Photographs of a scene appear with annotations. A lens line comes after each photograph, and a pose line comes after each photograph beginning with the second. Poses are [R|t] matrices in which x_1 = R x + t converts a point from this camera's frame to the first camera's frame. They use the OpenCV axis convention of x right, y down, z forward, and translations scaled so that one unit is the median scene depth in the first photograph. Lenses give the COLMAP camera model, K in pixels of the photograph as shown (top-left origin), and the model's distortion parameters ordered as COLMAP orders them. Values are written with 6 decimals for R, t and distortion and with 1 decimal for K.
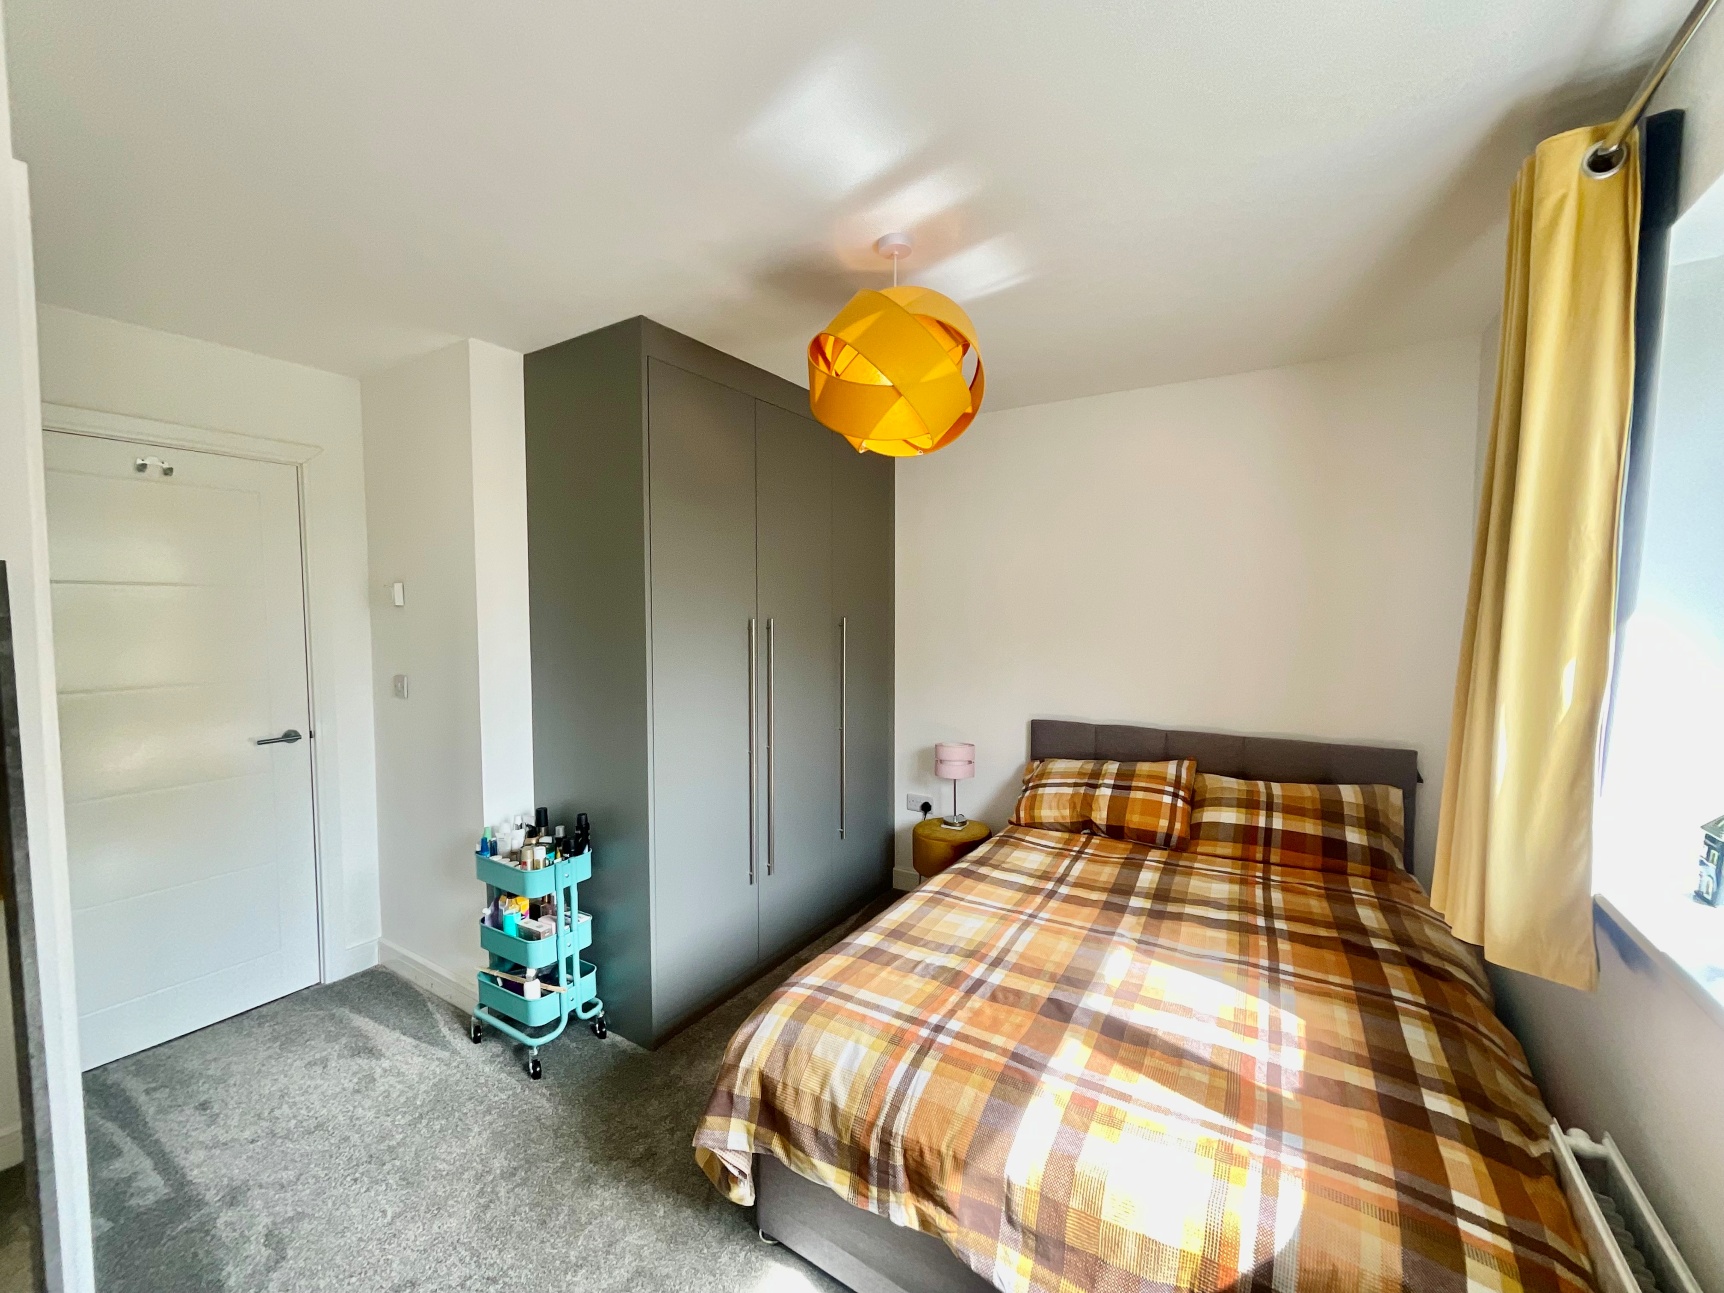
lens RADIAL K [[704.2, 0, 862.6], [0, 704.2, 649.6], [0, 0, 1]] dist [-0.001184, 0.000653]
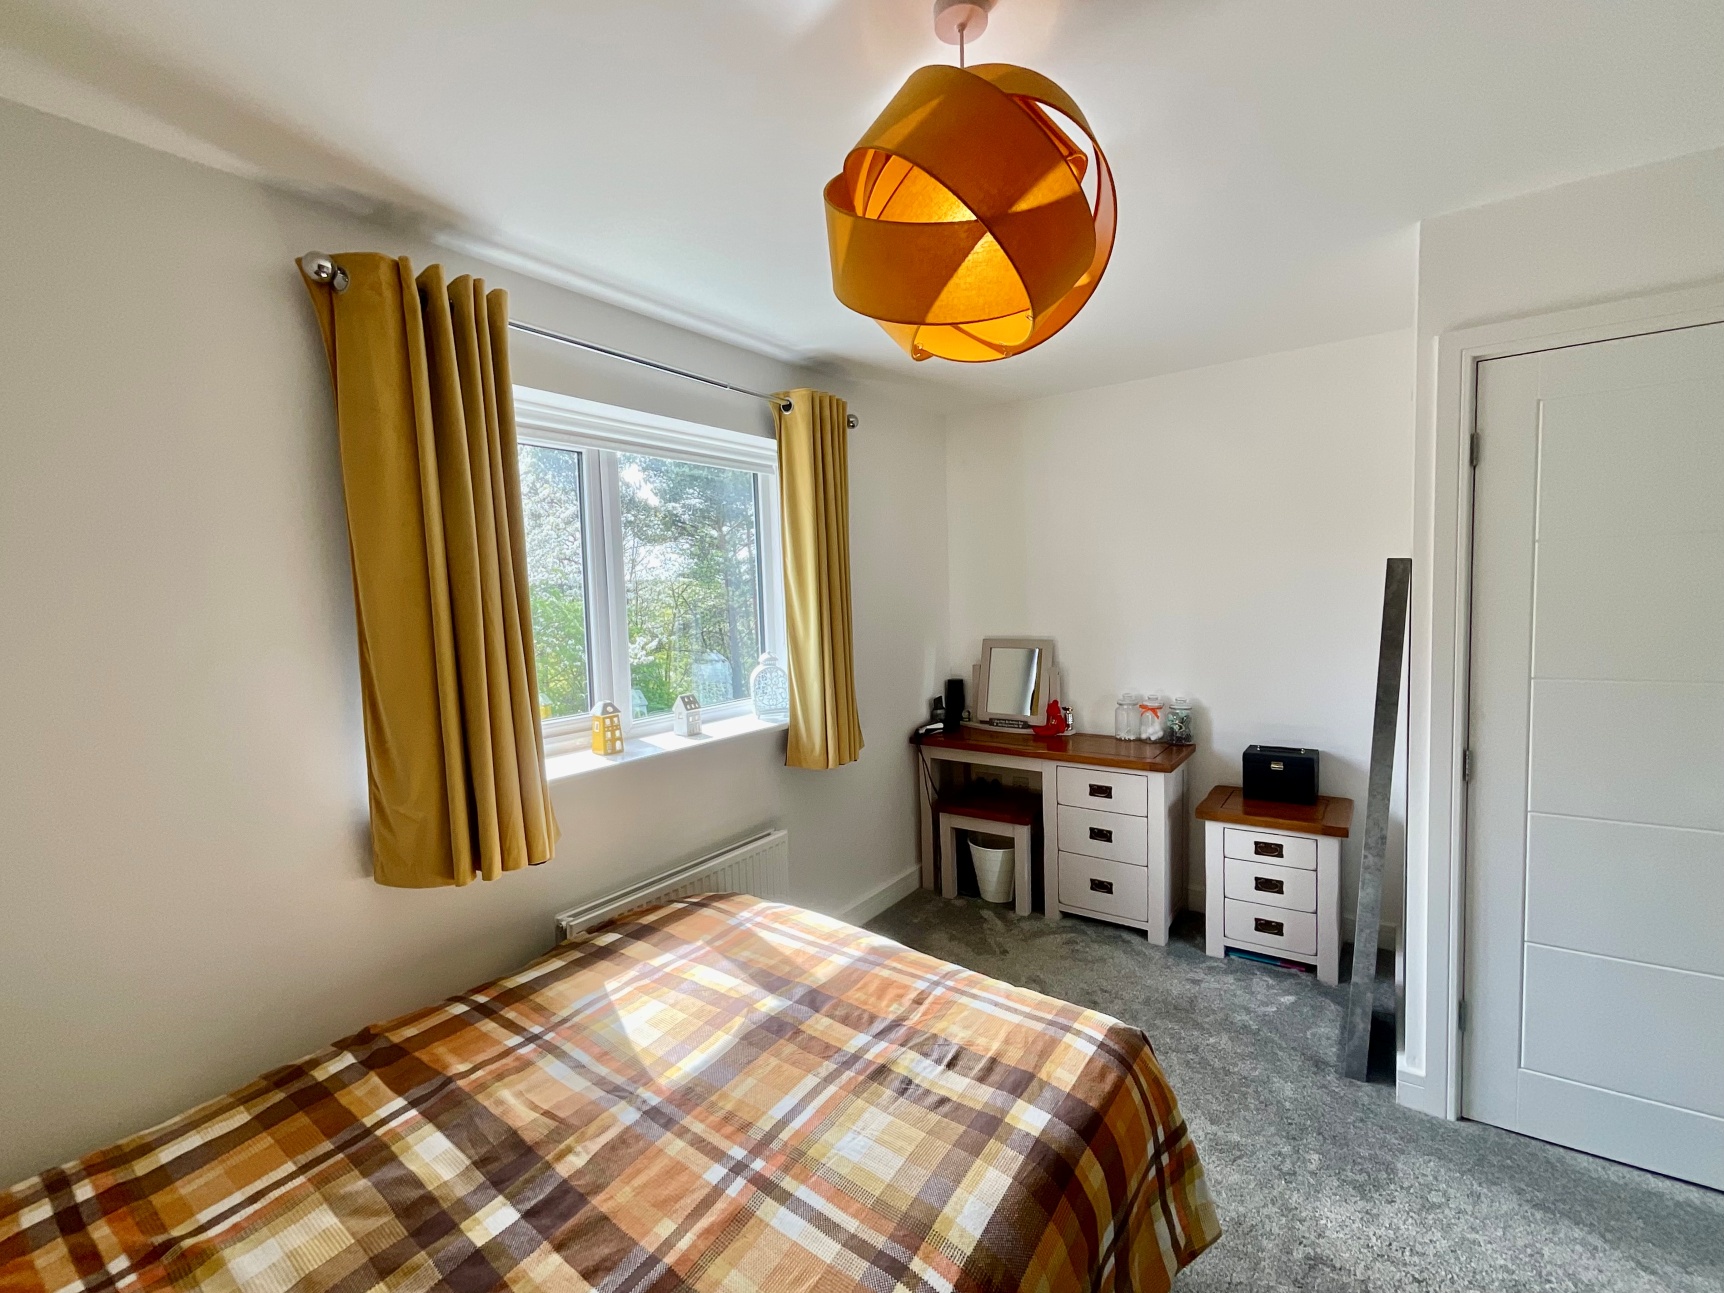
lens RADIAL K [[758.4, 0, 900.7], [0, 758.4, 646.4], [0, 0, 1]] dist [-0.000660, 0.001081]
pose [[-0.999207, 0.036862, 0.015052, 0.099530], [0.038510, 0.990756, 0.130076, -0.103000], [-0.010118, 0.130552, -0.991390, 1.653136]]
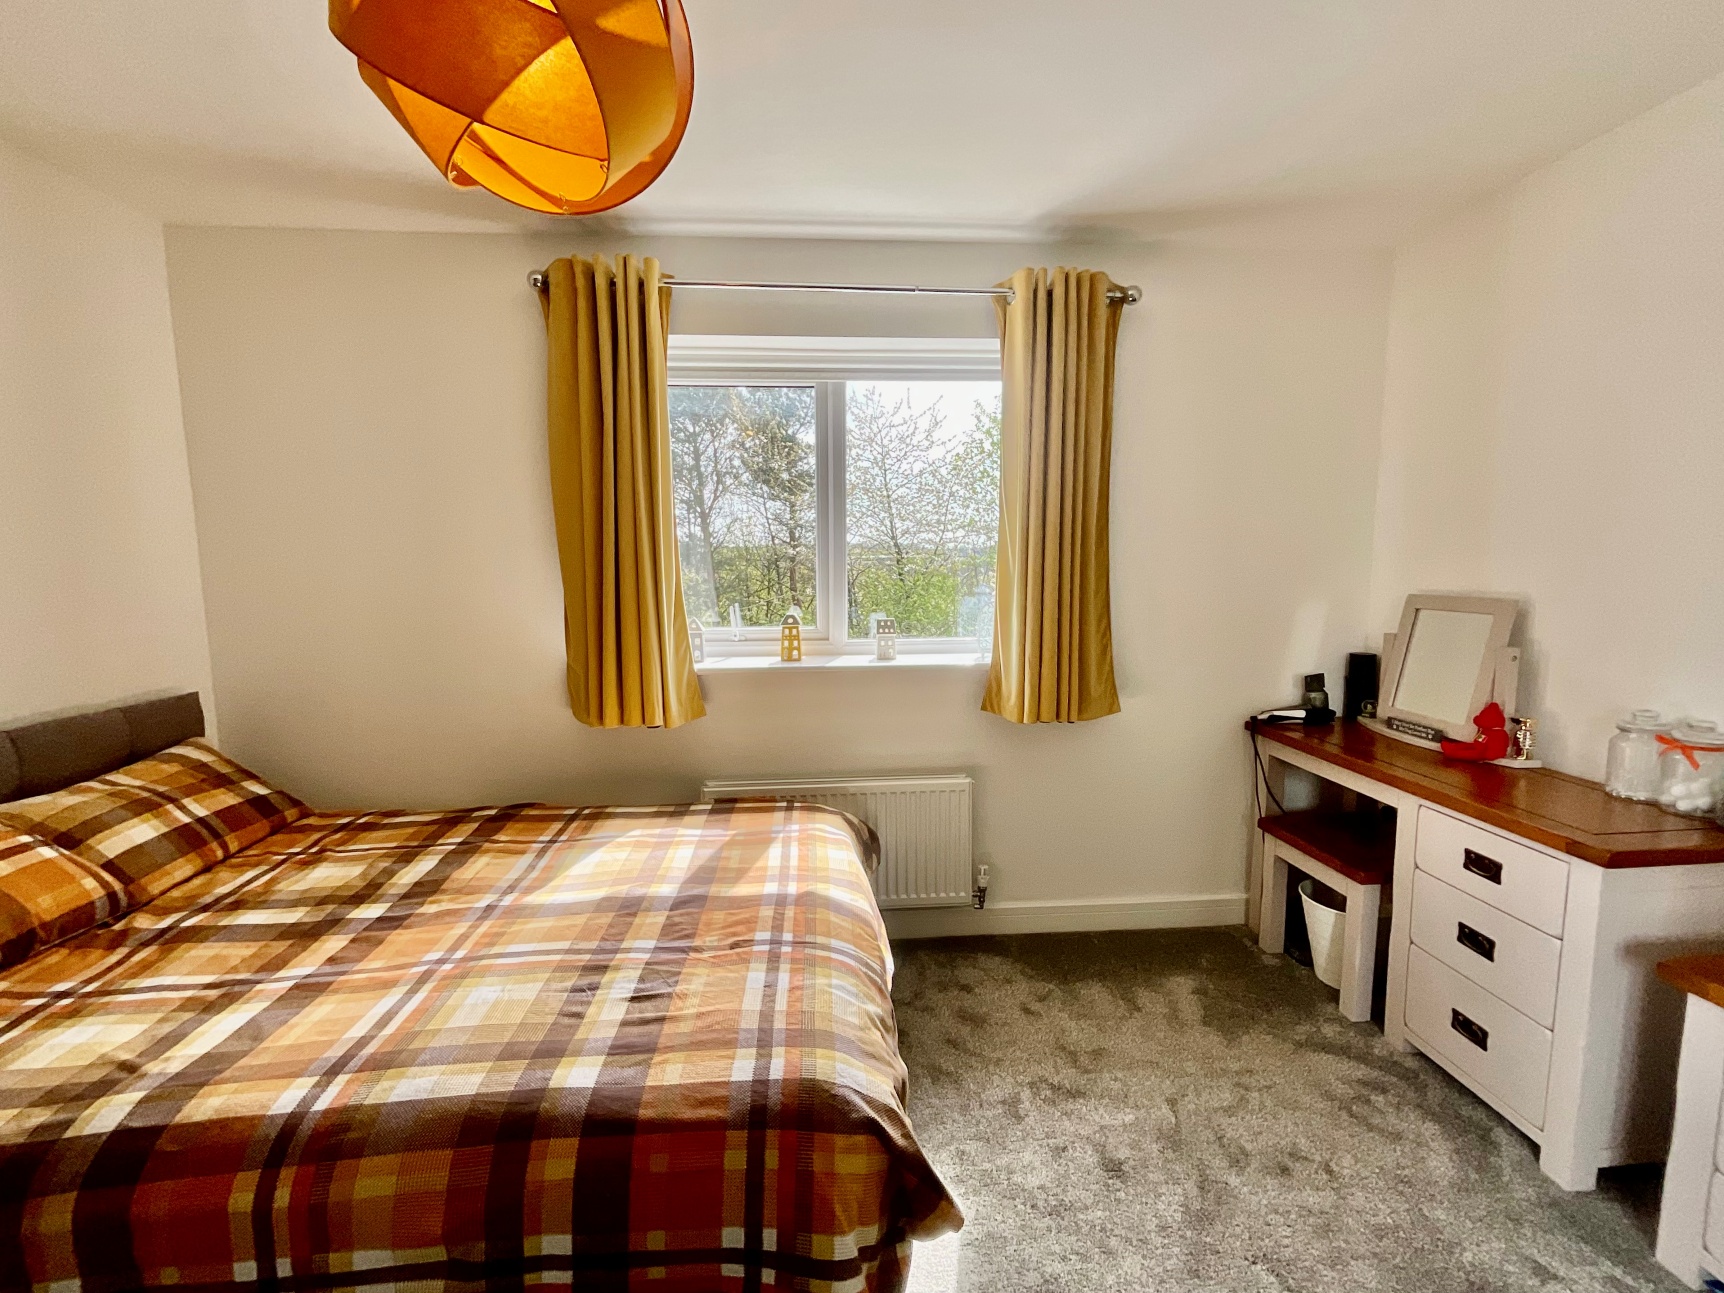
lens RADIAL K [[766.3, 0, 857.9], [0, 766.3, 649.9], [0, 0, 1]] dist [-0.007129, 0.000817]
pose [[-0.599287, -0.076585, 0.796862, -0.590555], [0.057300, 0.988756, 0.138121, 0.011315], [-0.798481, 0.128434, -0.588161, 1.157823]]
